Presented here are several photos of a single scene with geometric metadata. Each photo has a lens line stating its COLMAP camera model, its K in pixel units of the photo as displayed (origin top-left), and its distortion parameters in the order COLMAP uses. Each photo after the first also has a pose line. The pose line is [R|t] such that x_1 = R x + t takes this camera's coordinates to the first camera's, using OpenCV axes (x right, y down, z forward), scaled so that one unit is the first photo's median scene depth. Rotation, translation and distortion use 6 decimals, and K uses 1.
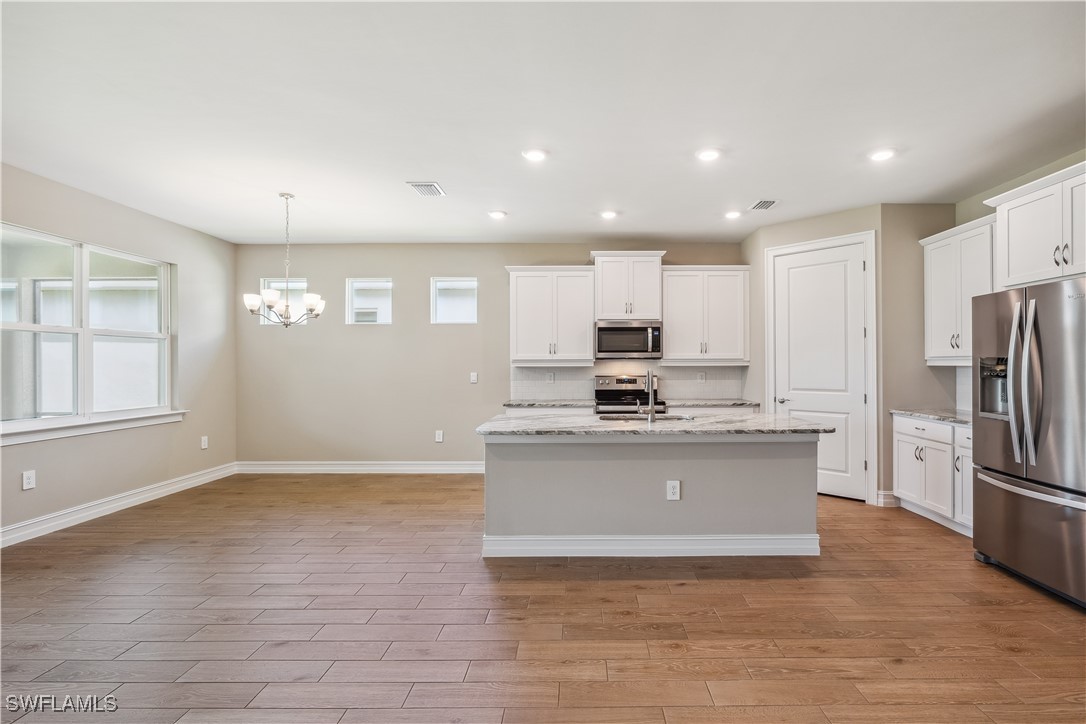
lens RADIAL K [[502.7, 0, 579.6], [0, 502.7, 361.8], [0, 0, 1]] dist [-0.005391, 0.000034]
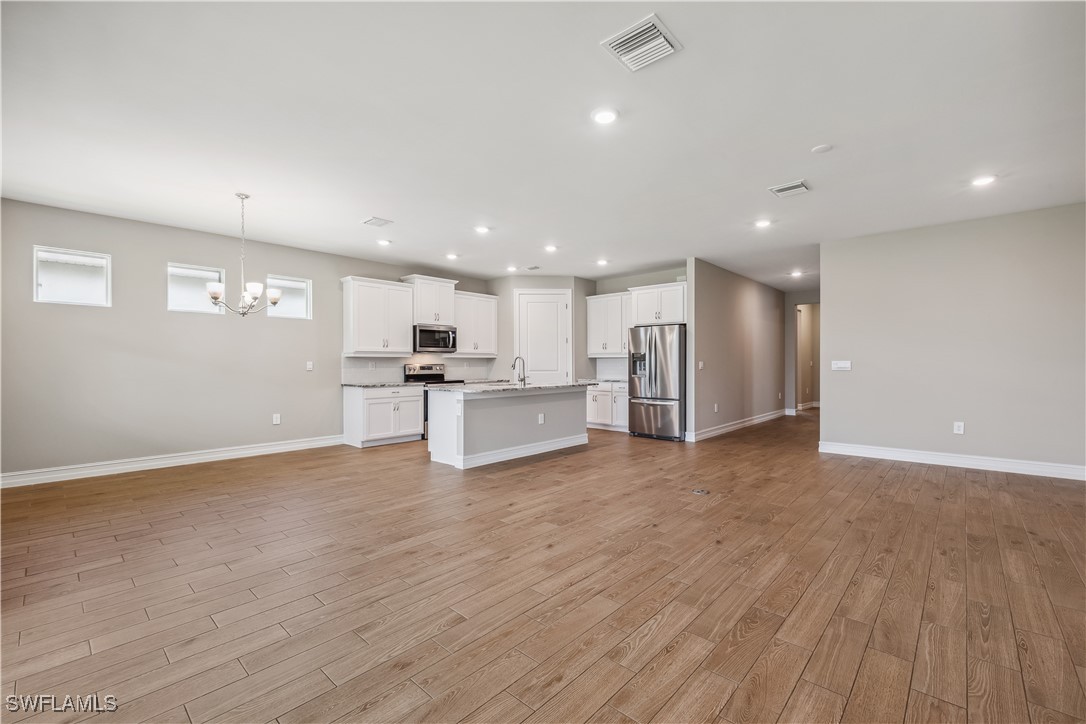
lens RADIAL K [[463.0, 0, 543.0], [0, 463.0, 362.0], [0, 0, 1]] dist [0.001535, 0.000171]
pose [[0.677098, 0.003002, 0.735886, -0.735993], [-0.003065, 0.999995, -0.001259, 0.025457], [-0.735886, -0.001403, 0.677104, -0.139821]]
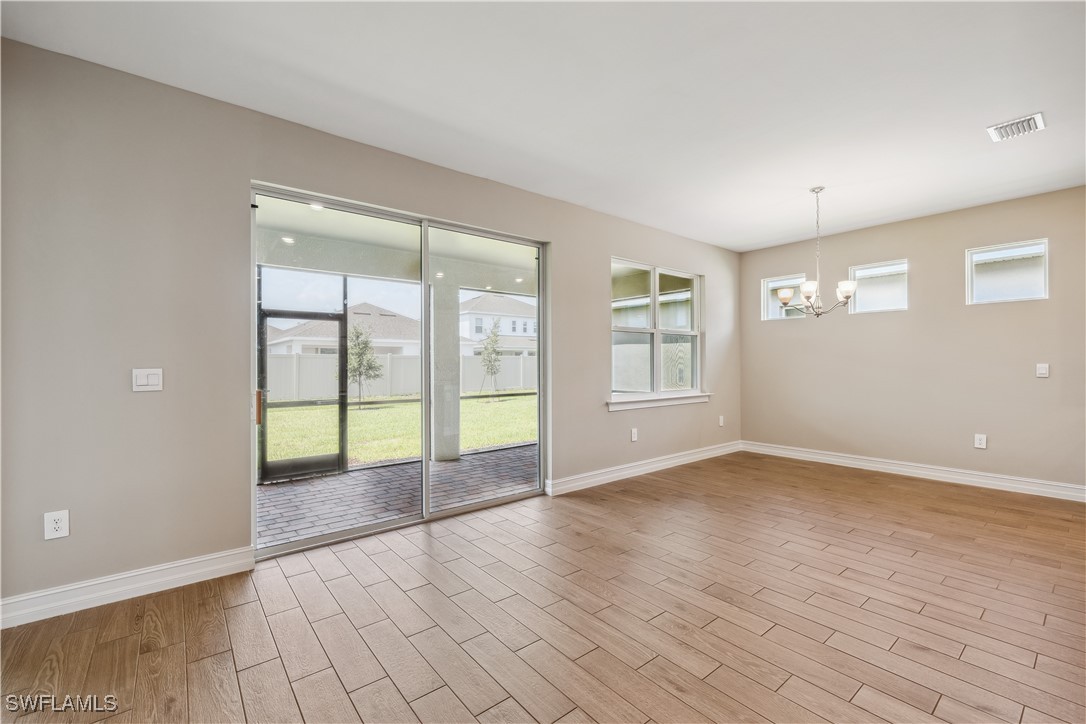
lens RADIAL K [[458.5, 0, 544.4], [0, 458.5, 364.5], [0, 0, 1]] dist [-0.000198, -0.000192]
pose [[0.630621, 0.002747, -0.776086, -0.172212], [0.004896, 0.999960, 0.007517, 0.015659], [0.776076, -0.008540, 0.630582, -0.026788]]
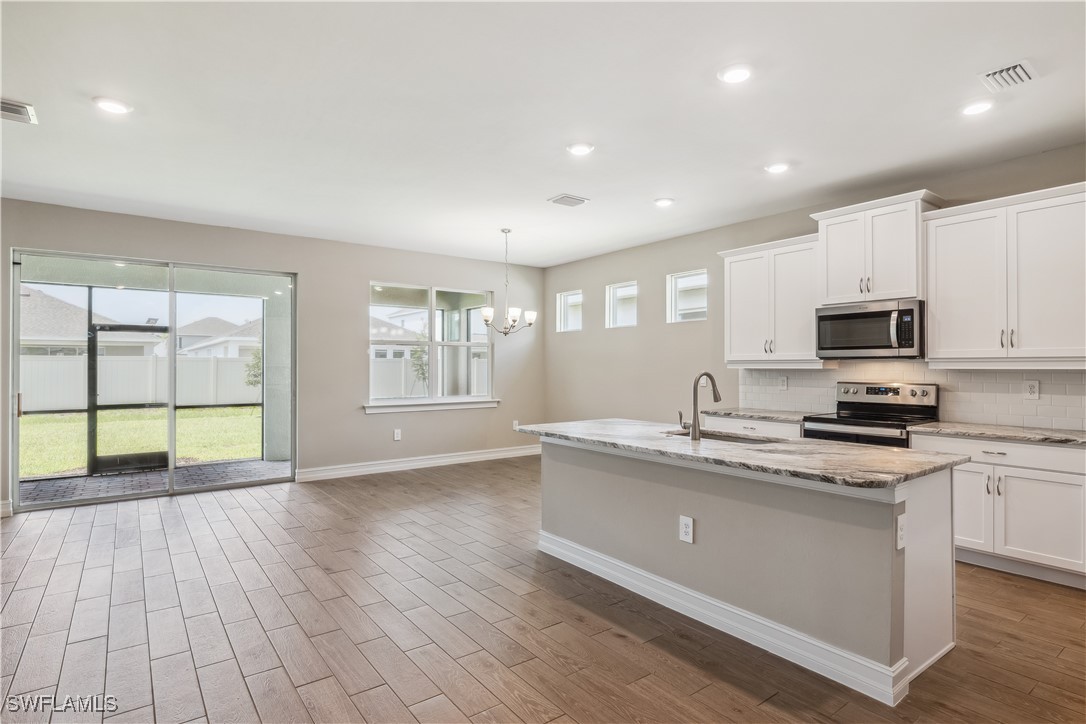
lens RADIAL K [[557.9, 0, 543.0], [0, 557.9, 362.0], [0, 0, 1]] dist [0.000134, -0.000683]
pose [[0.597534, -0.003061, -0.801838, 0.487130], [0.002015, 0.999995, -0.002315, -0.000014], [0.801841, -0.000232, 0.597537, 0.203116]]
